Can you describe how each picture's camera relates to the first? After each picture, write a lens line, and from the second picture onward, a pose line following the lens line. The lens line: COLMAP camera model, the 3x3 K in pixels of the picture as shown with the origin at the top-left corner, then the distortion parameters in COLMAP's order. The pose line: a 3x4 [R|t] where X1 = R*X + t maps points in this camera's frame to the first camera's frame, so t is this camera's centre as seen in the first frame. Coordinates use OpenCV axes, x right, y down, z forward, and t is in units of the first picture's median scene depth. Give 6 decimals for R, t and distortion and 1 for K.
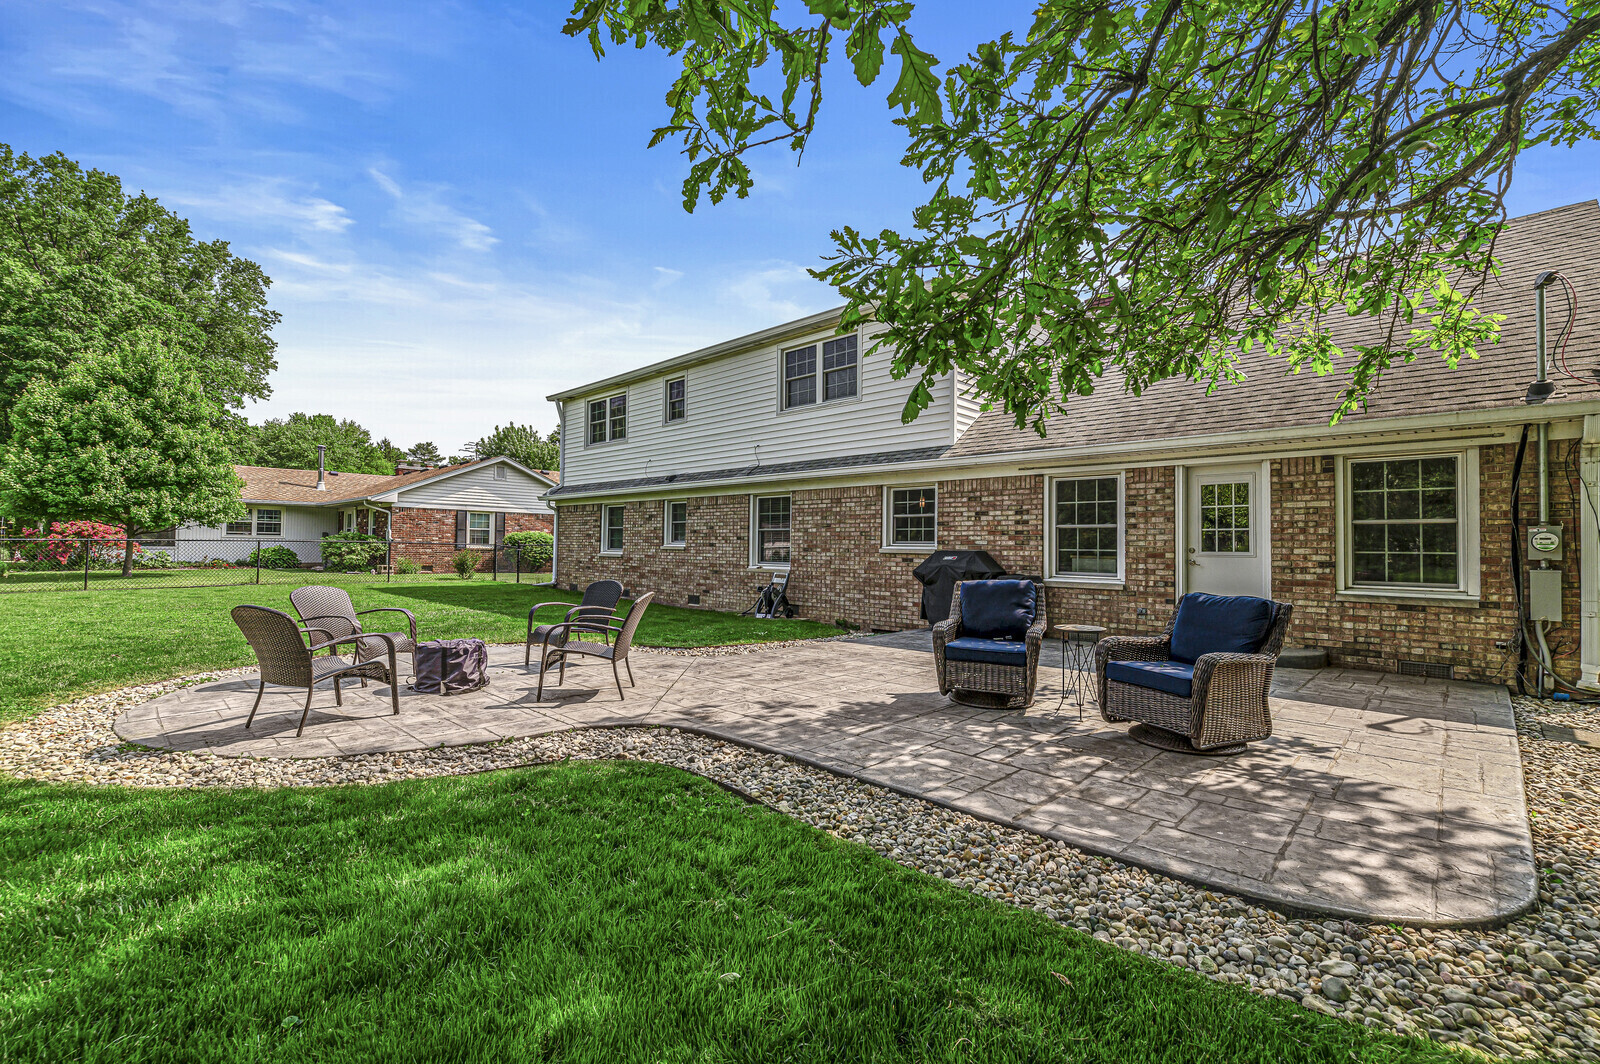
lens RADIAL K [[701.3, 0, 800.1], [0, 701.3, 517.9], [0, 0, 1]] dist [0.000343, 0.000181]
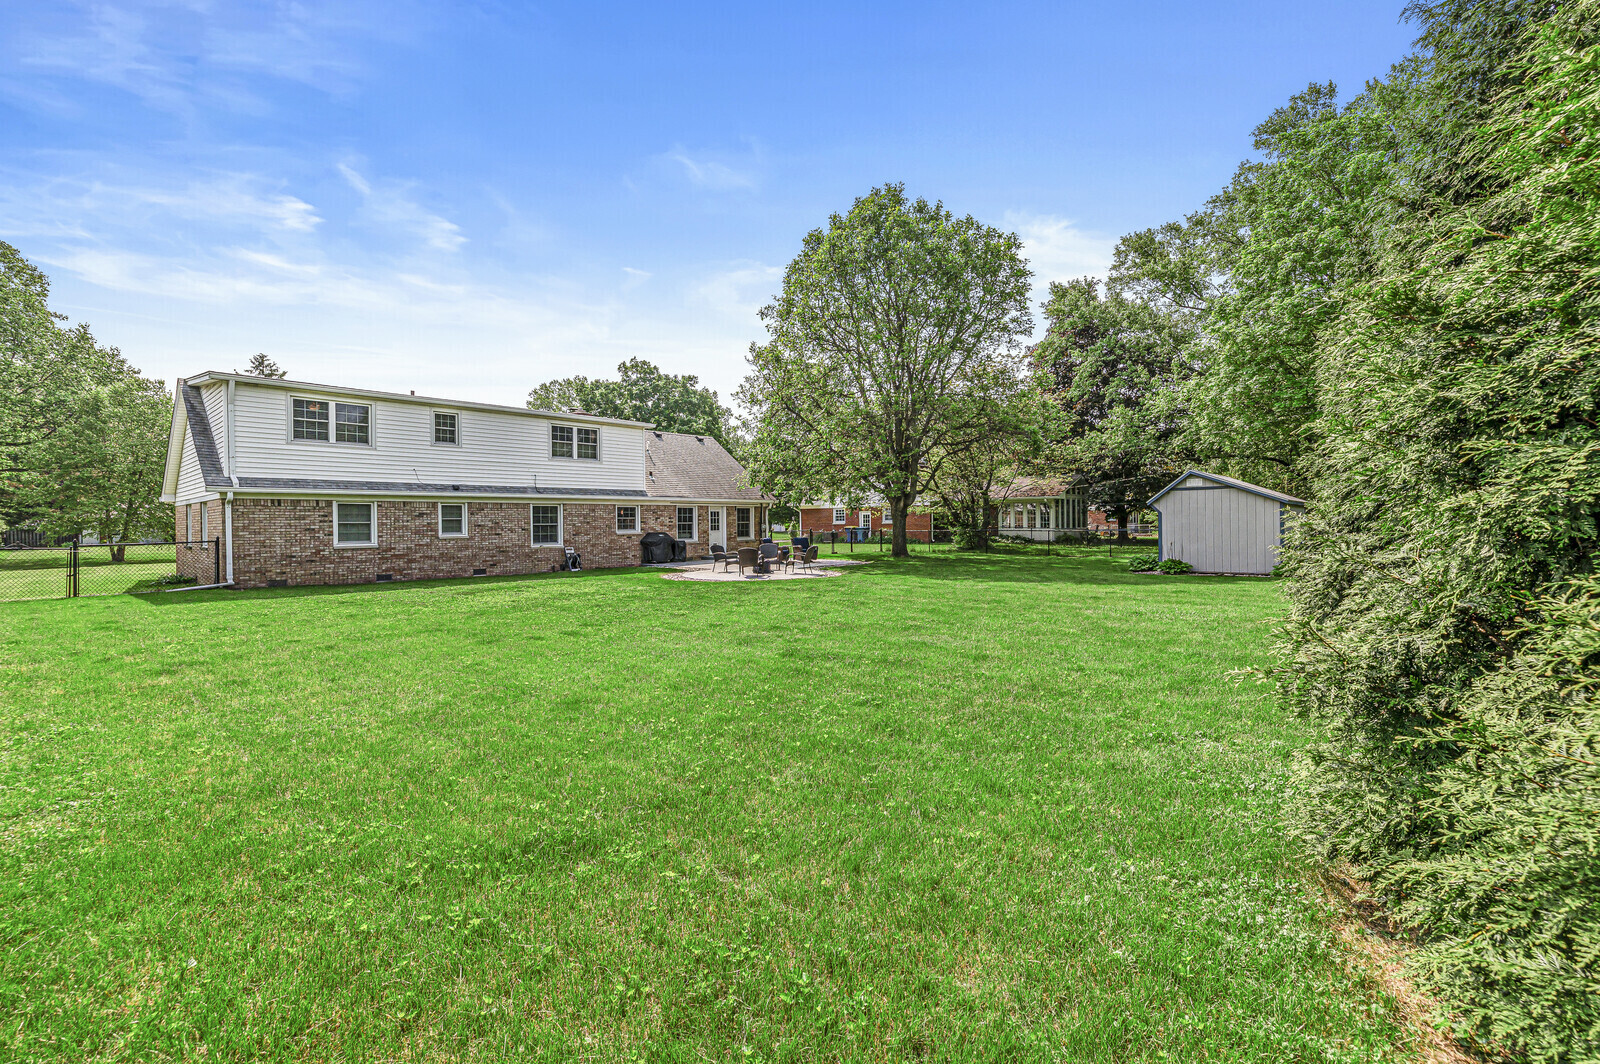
lens RADIAL K [[690.7, 0, 803.4], [0, 690.7, 523.5], [0, 0, 1]] dist [-0.001440, -0.000433]
pose [[-0.049442, -0.013827, 0.998681, -1.771375], [-0.033290, 0.999371, 0.012189, -0.027517], [-0.998222, -0.032643, -0.049872, 0.431629]]
